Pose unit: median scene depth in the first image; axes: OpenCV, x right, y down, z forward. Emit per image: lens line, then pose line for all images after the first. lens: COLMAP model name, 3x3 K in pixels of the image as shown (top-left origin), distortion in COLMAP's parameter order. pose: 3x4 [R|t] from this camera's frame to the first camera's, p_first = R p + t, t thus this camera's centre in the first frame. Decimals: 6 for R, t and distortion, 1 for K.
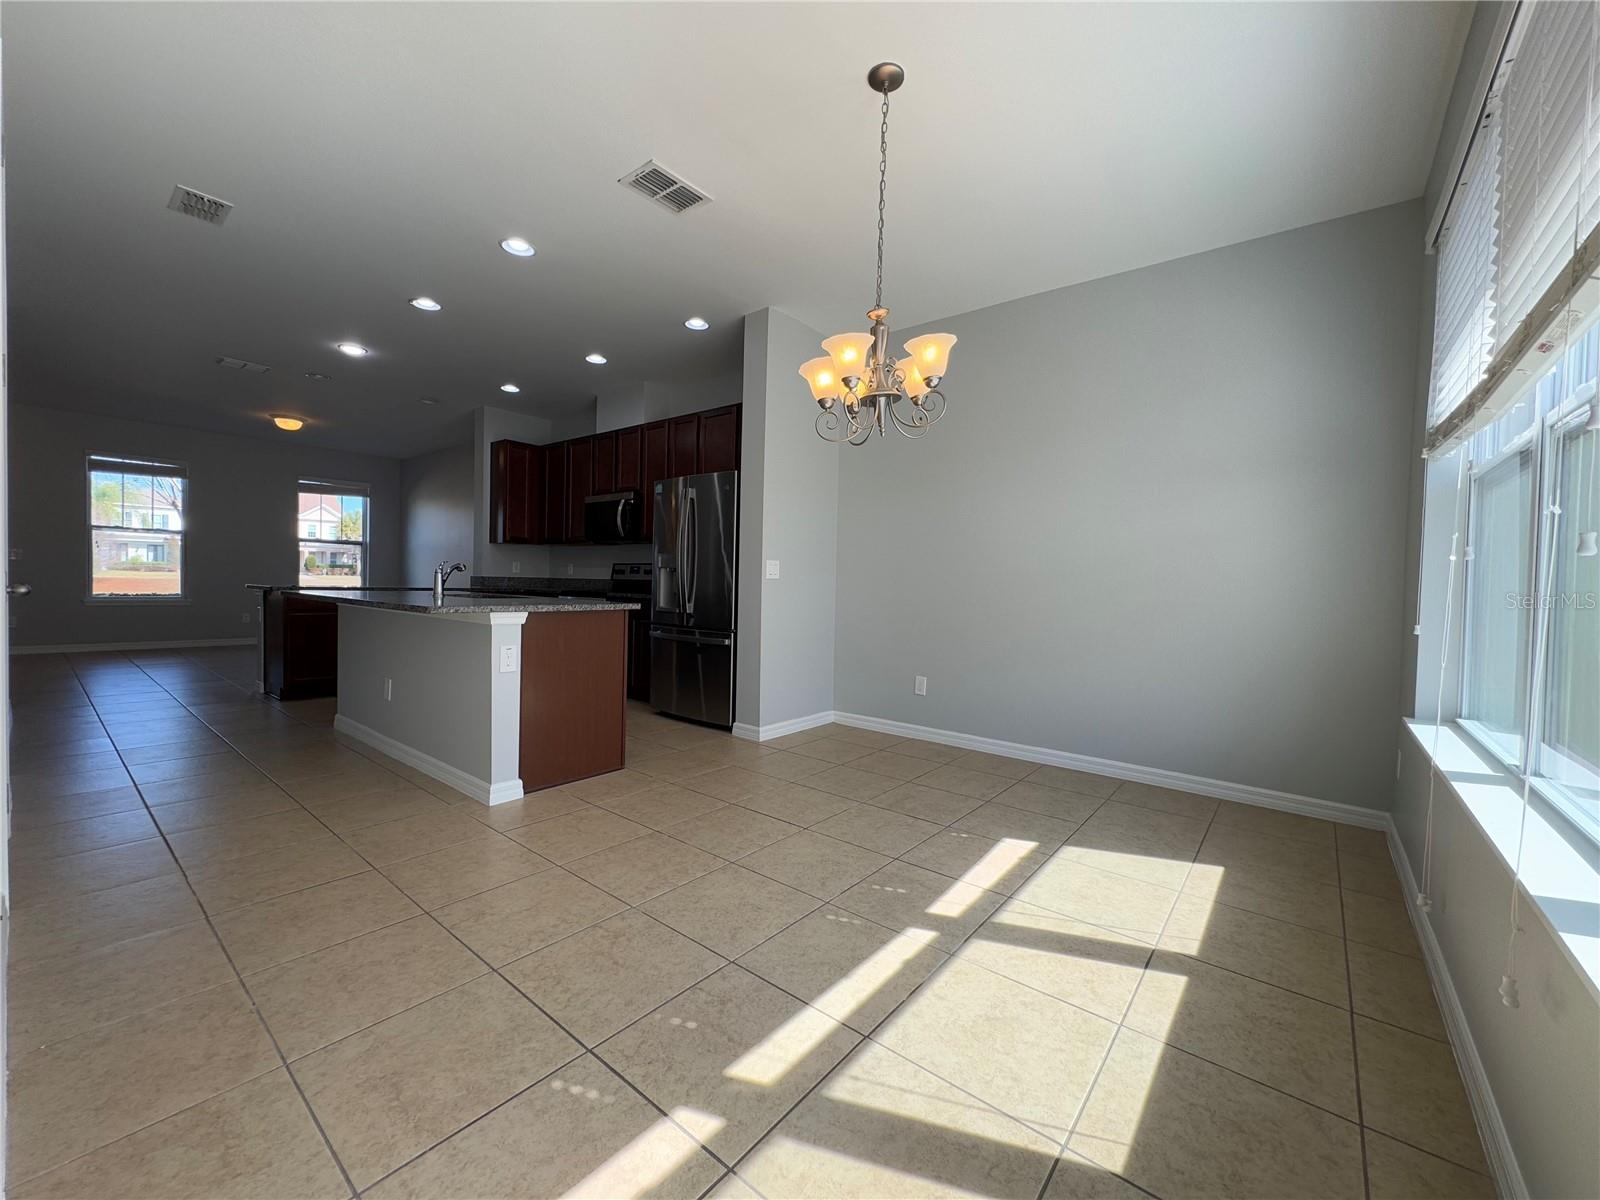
lens RADIAL K [[638.9, 0, 800.0], [0, 638.9, 600.0], [0, 0, 1]] dist [-0.004185, 0.000683]
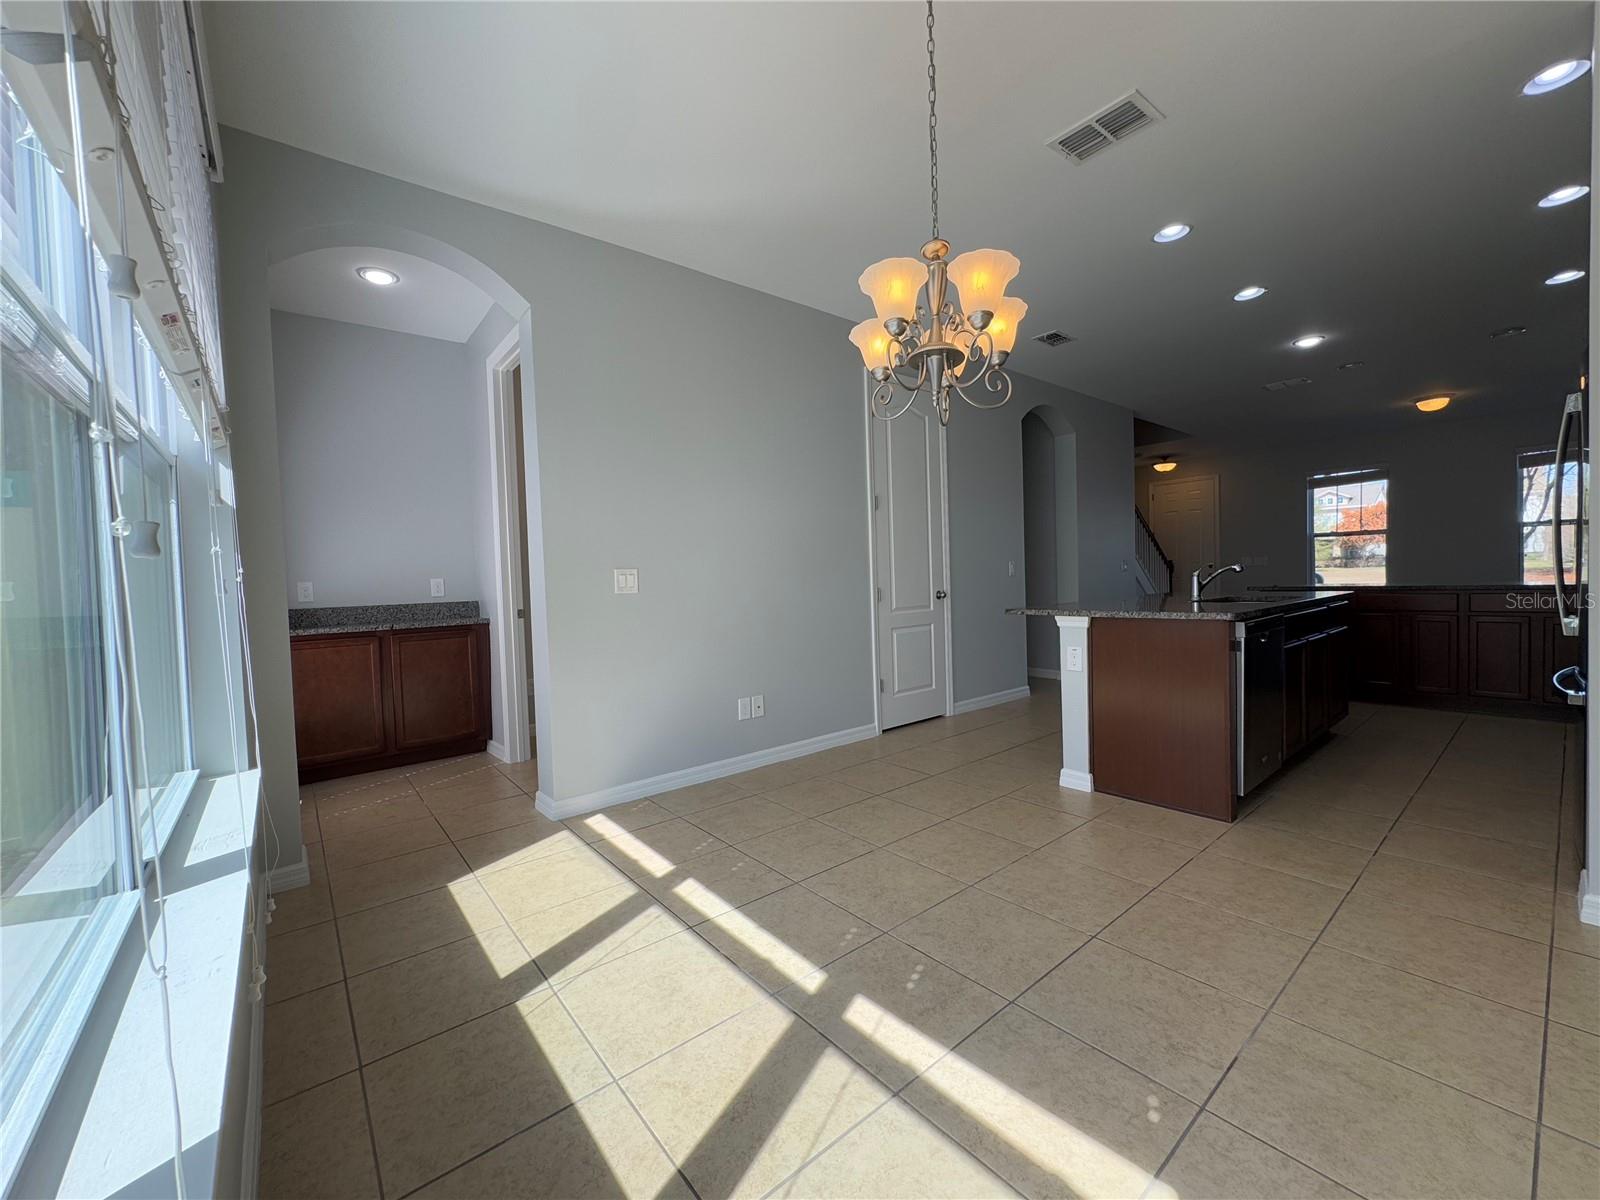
lens RADIAL K [[638.9, 0, 800.0], [0, 638.9, 600.0], [0, 0, 1]] dist [-0.004185, 0.000683]
pose [[-0.205760, 0.015139, -0.978485, 0.987491], [-0.000552, 0.999878, 0.015586, -0.035601], [0.978602, 0.003747, -0.205726, 1.064467]]
